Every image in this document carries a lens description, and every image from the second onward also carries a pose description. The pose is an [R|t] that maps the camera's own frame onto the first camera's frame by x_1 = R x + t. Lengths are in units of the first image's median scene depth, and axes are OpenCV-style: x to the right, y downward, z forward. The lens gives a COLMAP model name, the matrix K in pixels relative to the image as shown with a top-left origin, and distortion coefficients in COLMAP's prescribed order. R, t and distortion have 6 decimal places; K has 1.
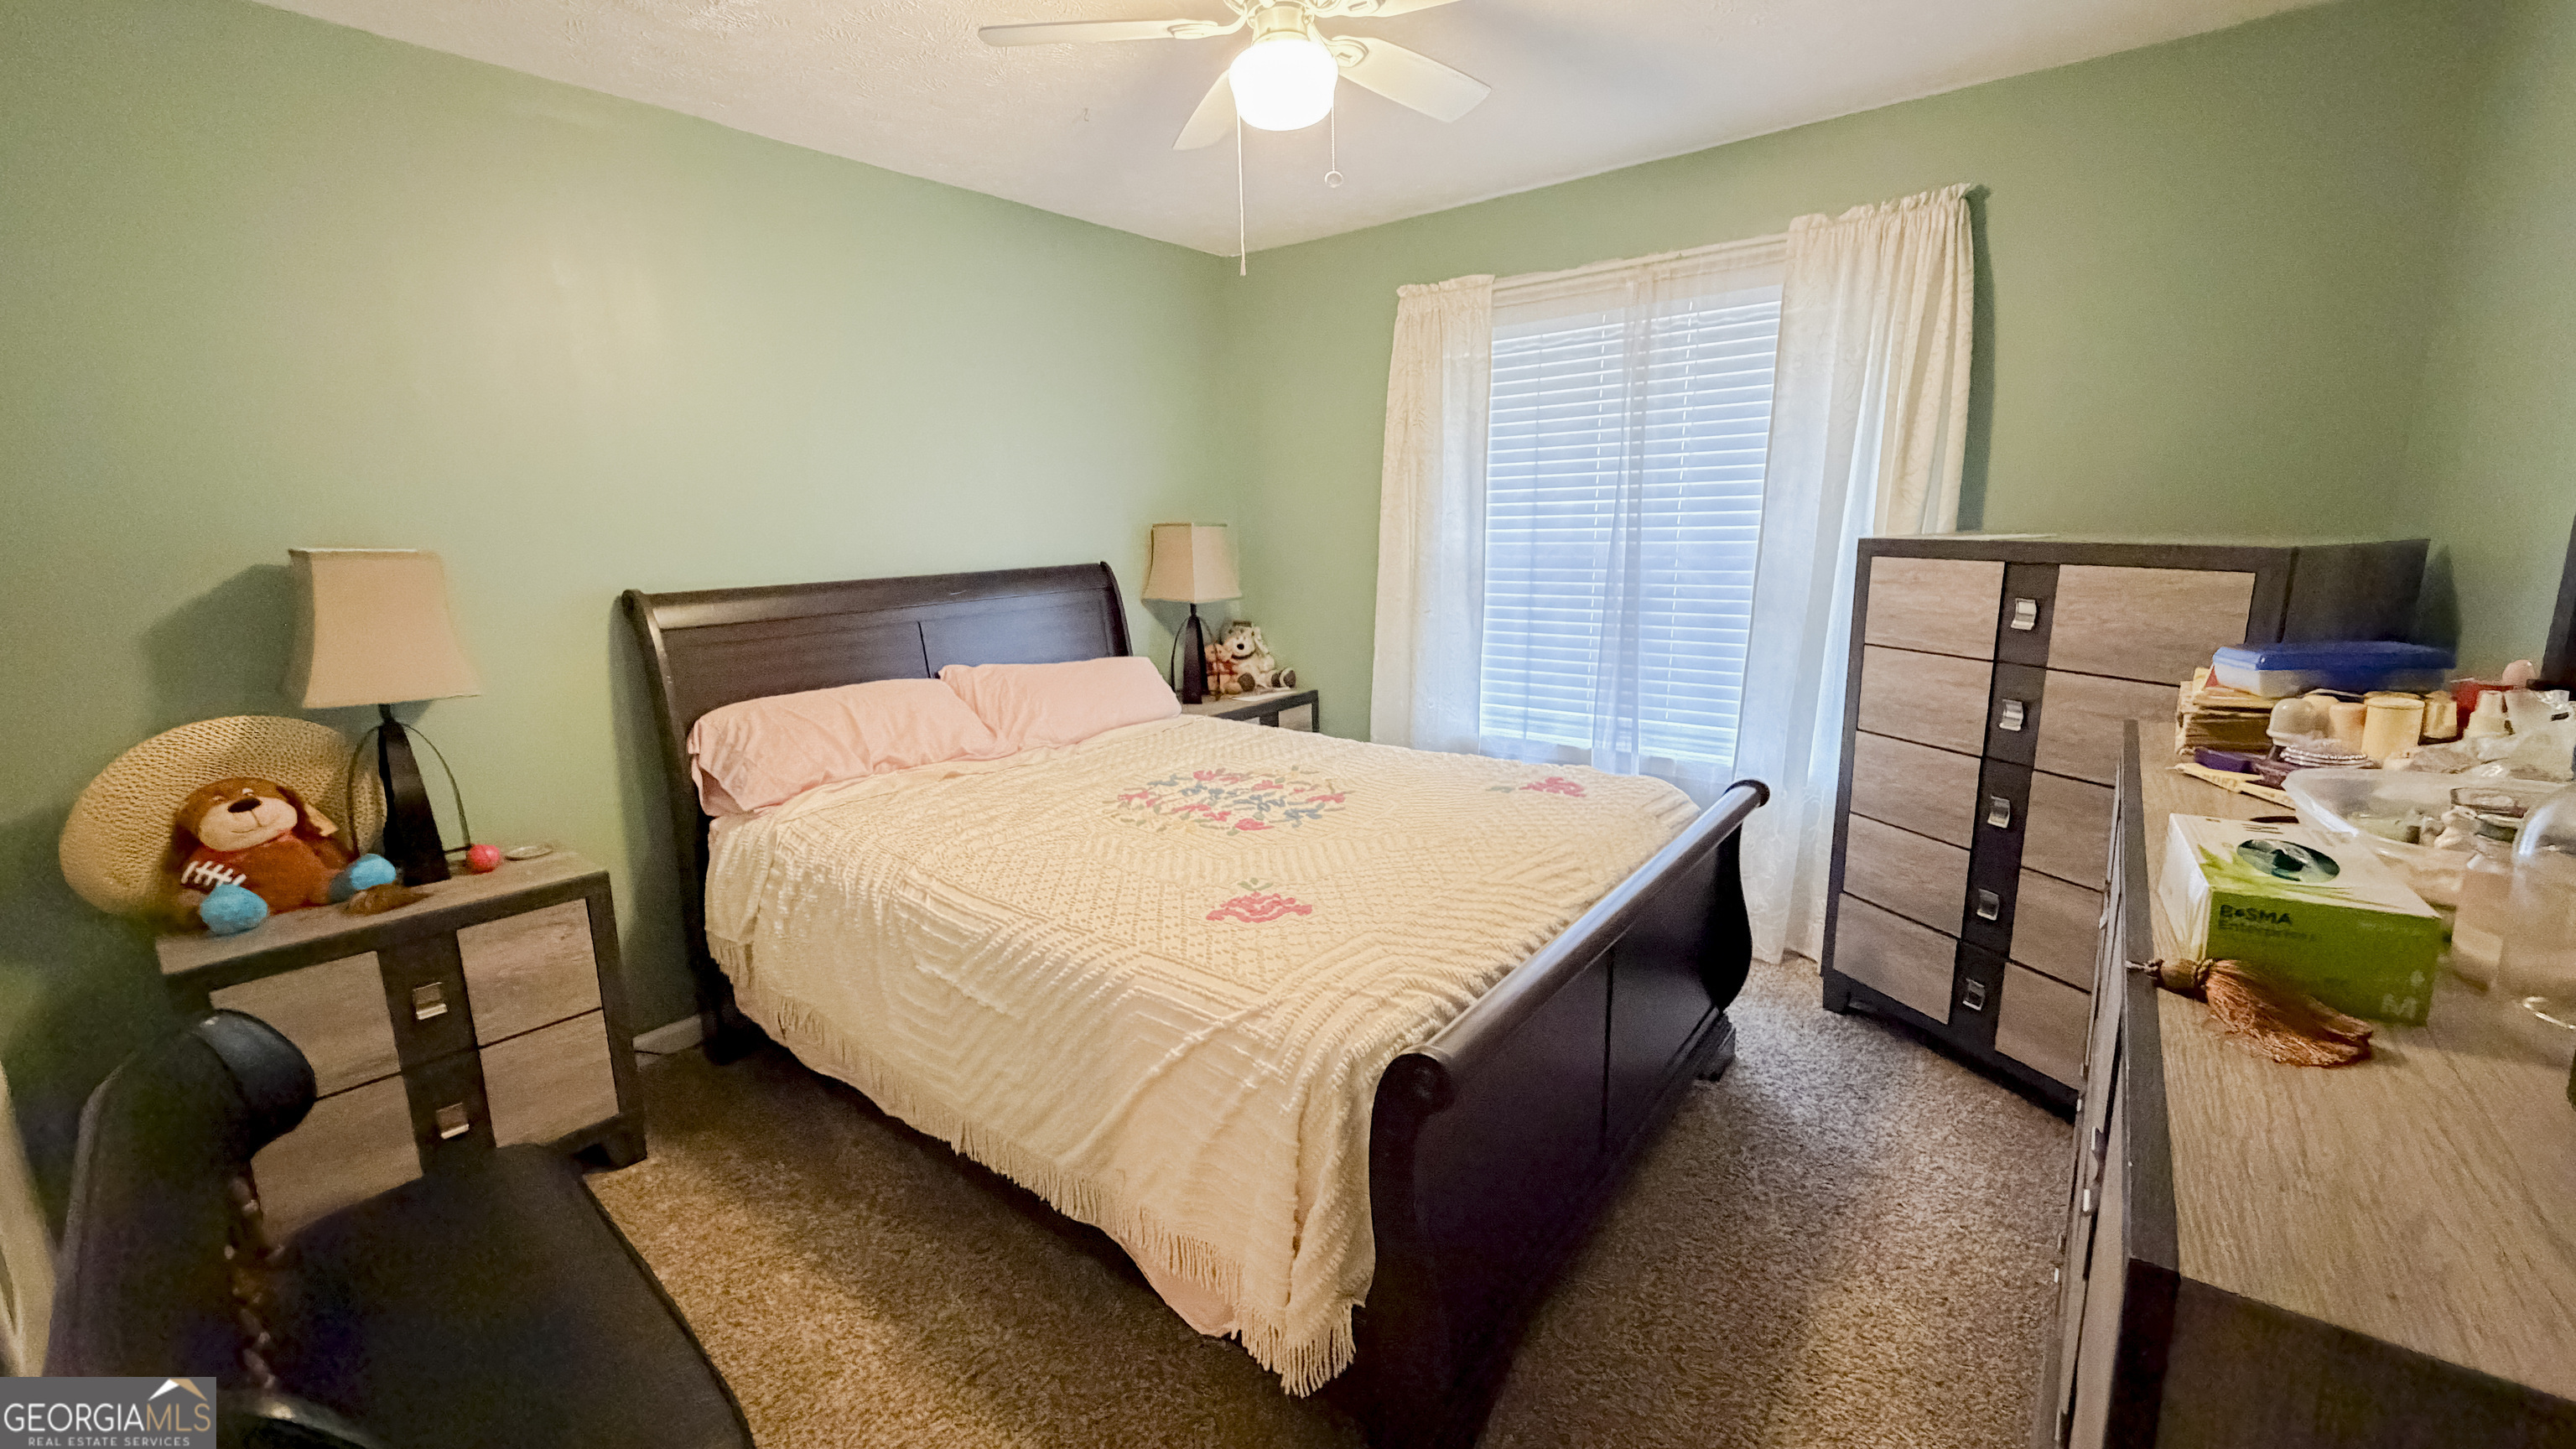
lens RADIAL K [[1036.9, 0, 1288.0], [0, 1036.9, 724.5], [0, 0, 1]] dist [-0.002172, -0.000292]
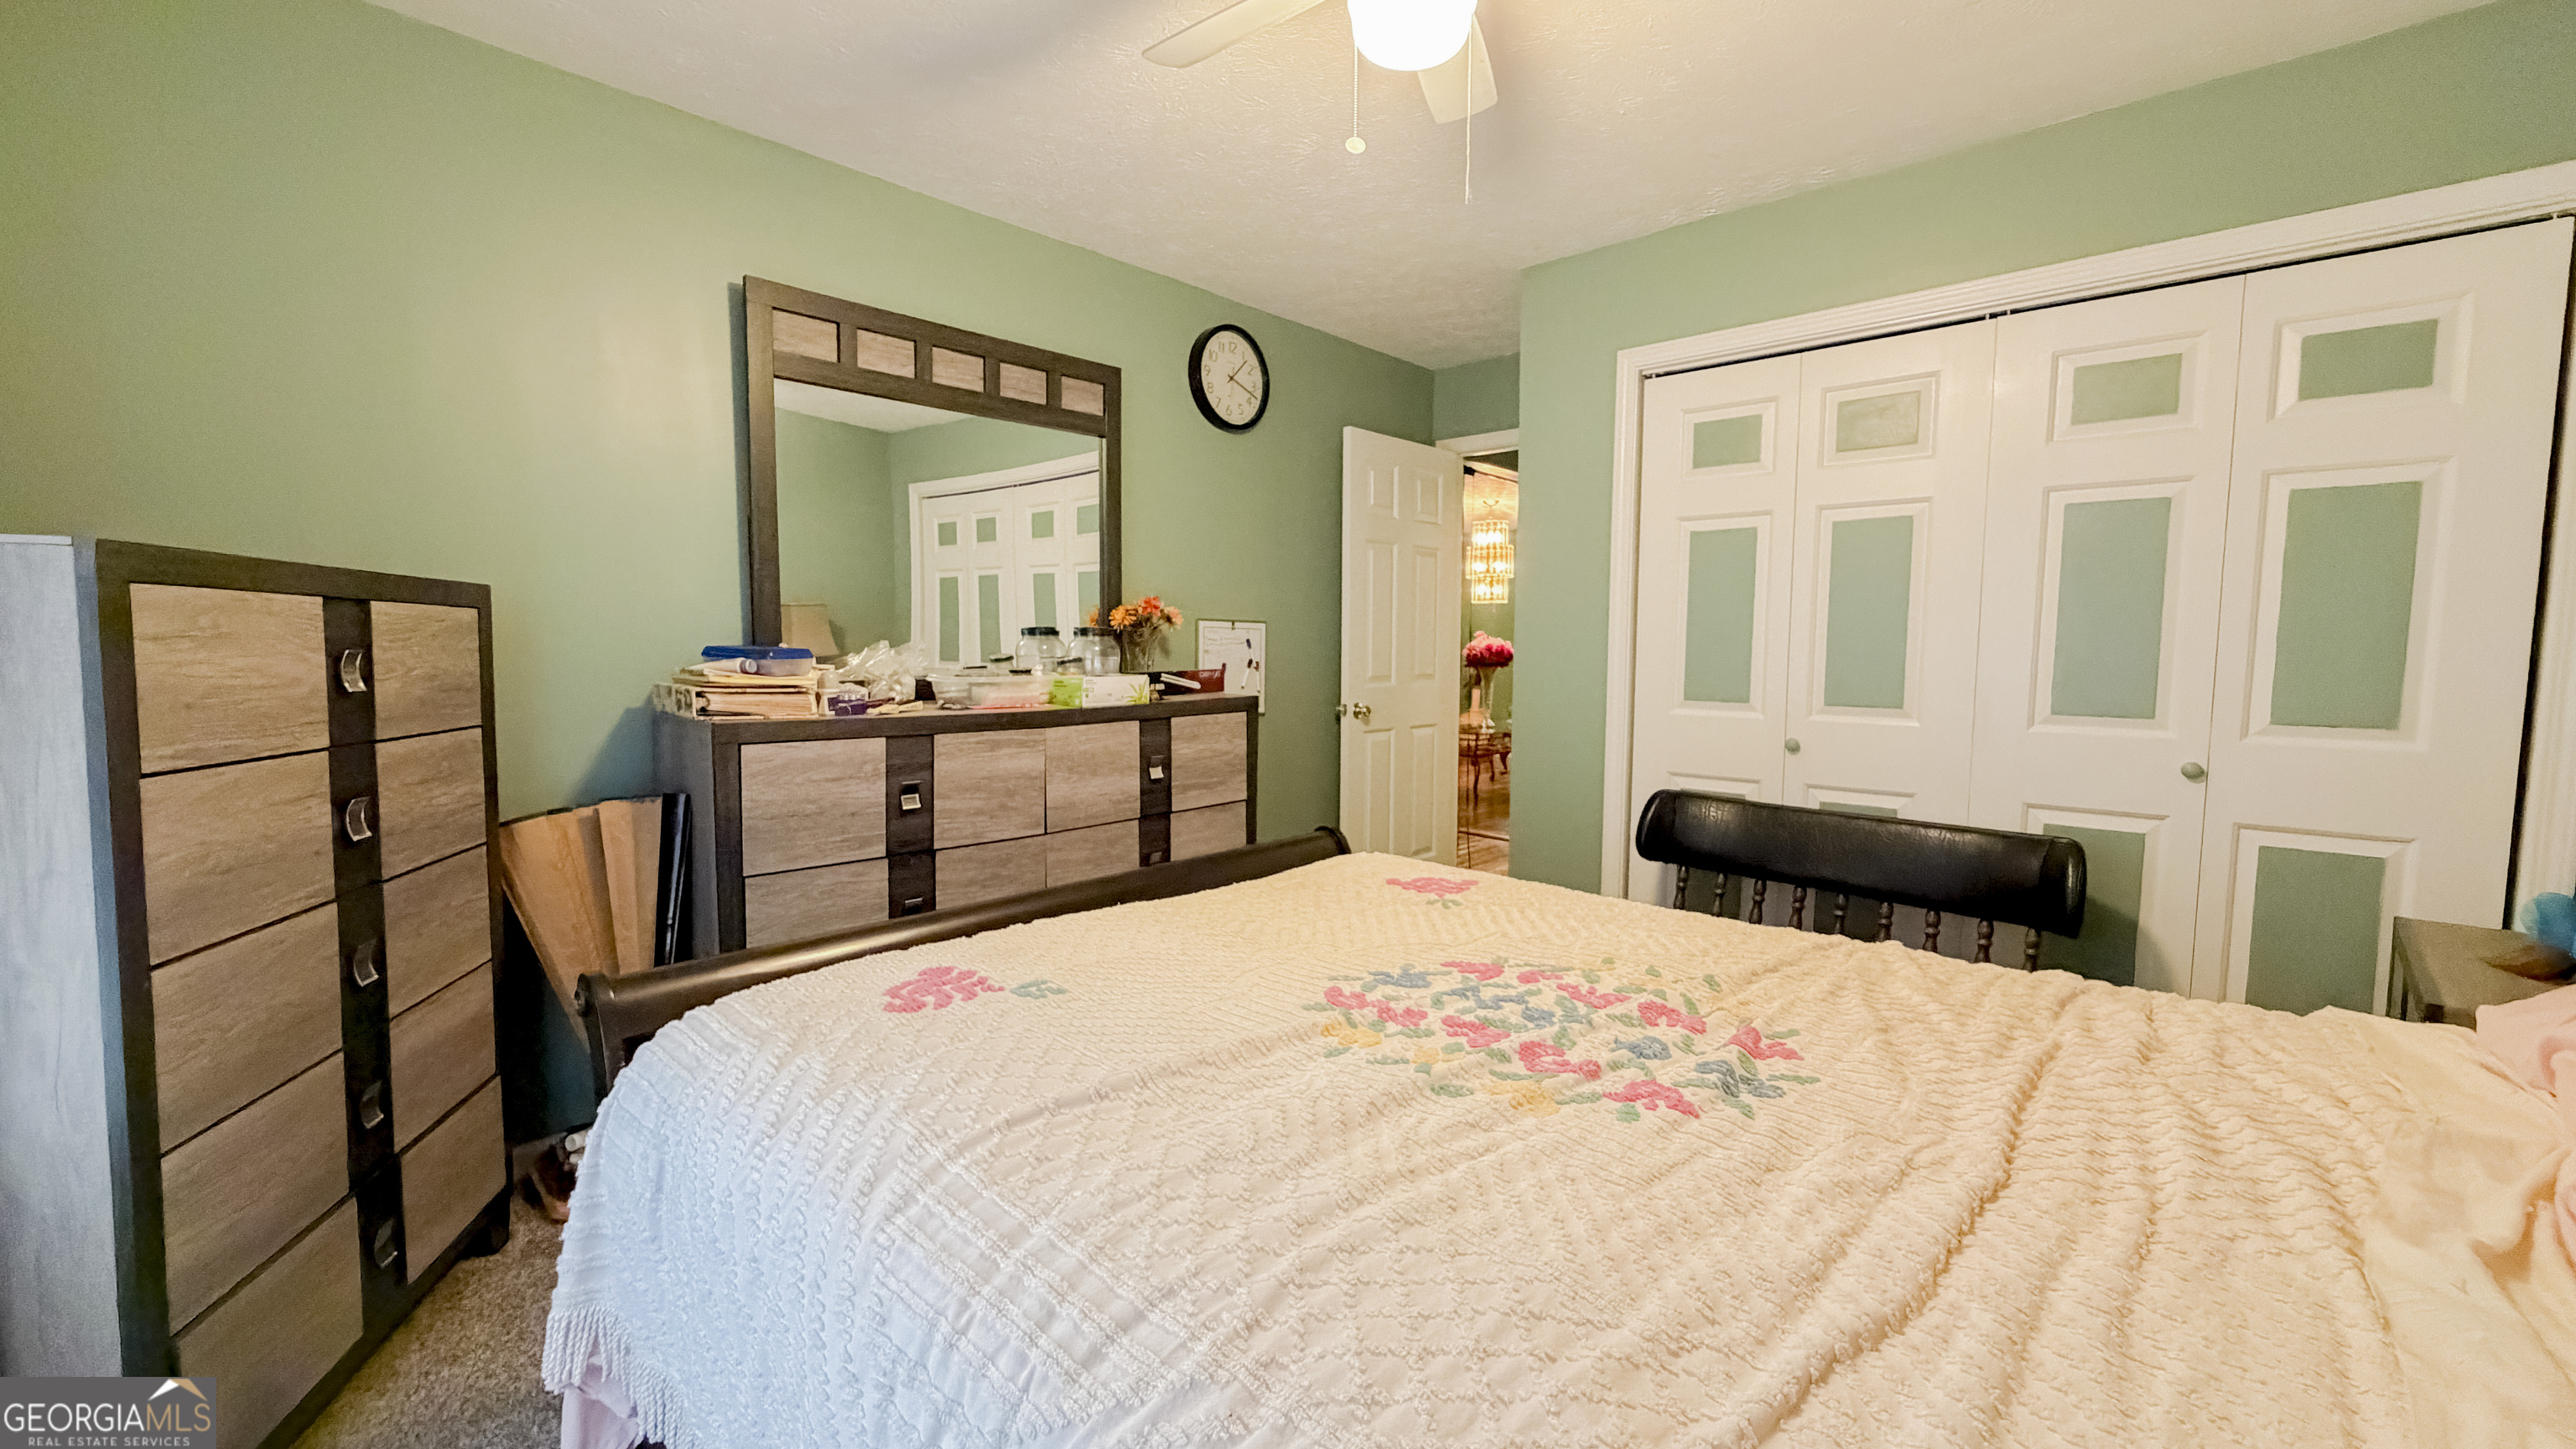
lens RADIAL K [[1036.9, 0, 1288.0], [0, 1036.9, 724.5], [0, 0, 1]] dist [-0.002172, -0.000292]
pose [[-0.996790, 0.014040, 0.078825, 0.028830], [0.035449, 0.960140, 0.277262, -0.226267], [-0.071790, 0.279166, -0.957556, 1.520001]]
